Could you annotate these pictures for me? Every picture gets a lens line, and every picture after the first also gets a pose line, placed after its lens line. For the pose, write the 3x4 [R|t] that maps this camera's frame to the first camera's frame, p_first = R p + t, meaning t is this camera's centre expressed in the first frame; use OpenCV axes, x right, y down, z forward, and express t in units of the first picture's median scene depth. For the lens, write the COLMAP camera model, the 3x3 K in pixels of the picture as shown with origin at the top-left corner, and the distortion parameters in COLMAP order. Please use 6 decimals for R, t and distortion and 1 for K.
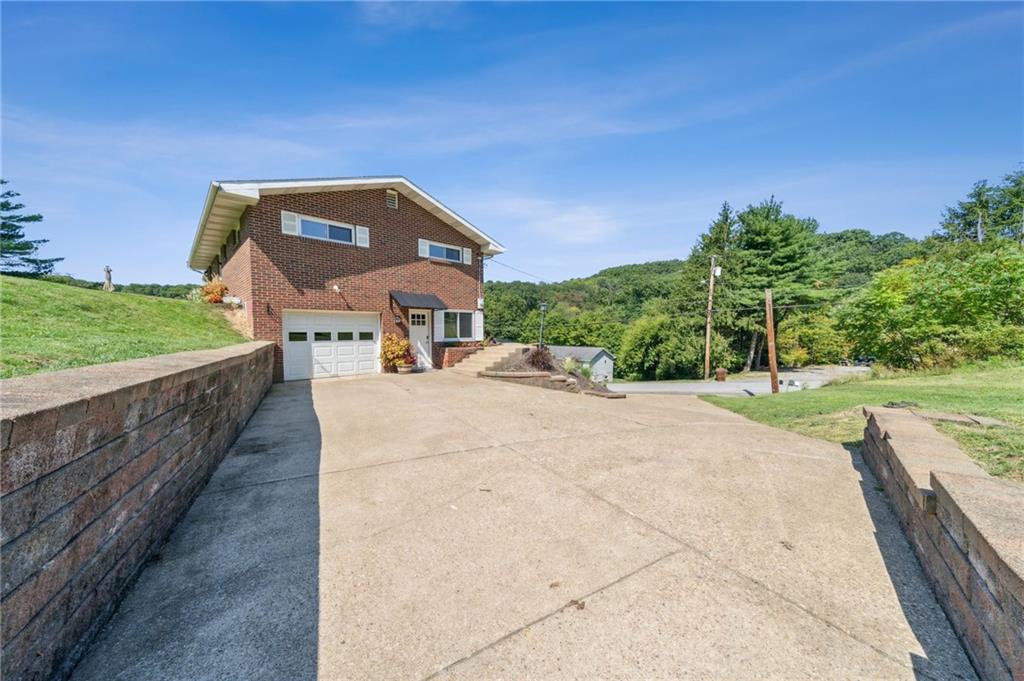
lens RADIAL K [[351.5, 0, 512.0], [0, 351.5, 340.5], [0, 0, 1]] dist [0.012243, 0.000041]
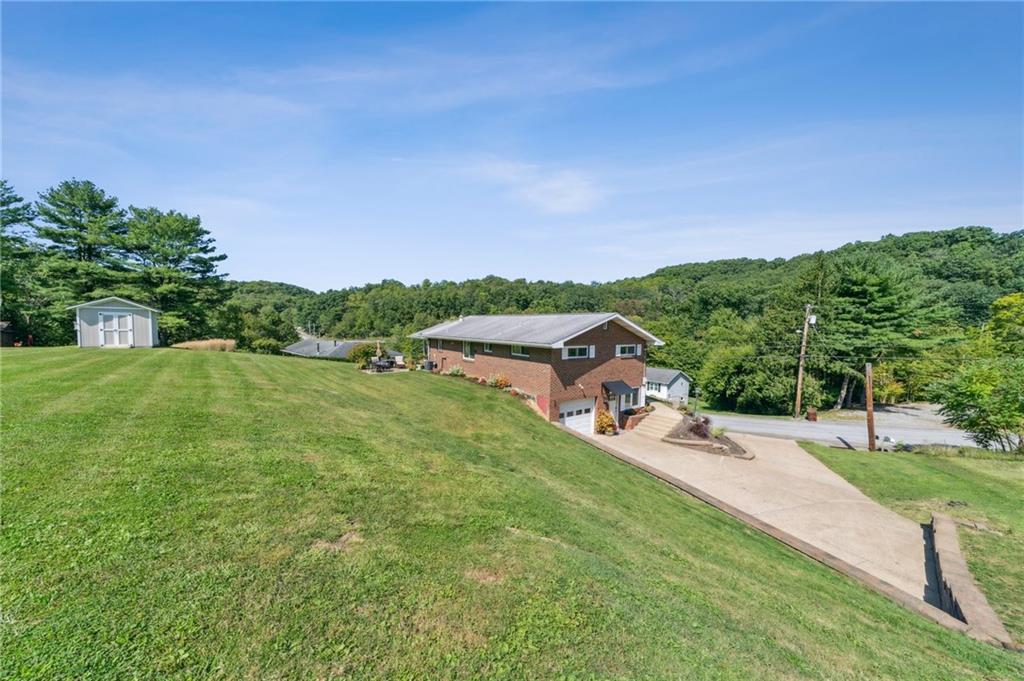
lens RADIAL K [[363.5, 0, 512.0], [0, 363.5, 340.5], [0, 0, 1]] dist [0.001587, 0.004261]
pose [[0.991847, 0.028905, -0.124112, -0.181009], [-0.028364, 0.999579, 0.006127, -0.106938], [0.124237, -0.002556, 0.992249, -0.213556]]
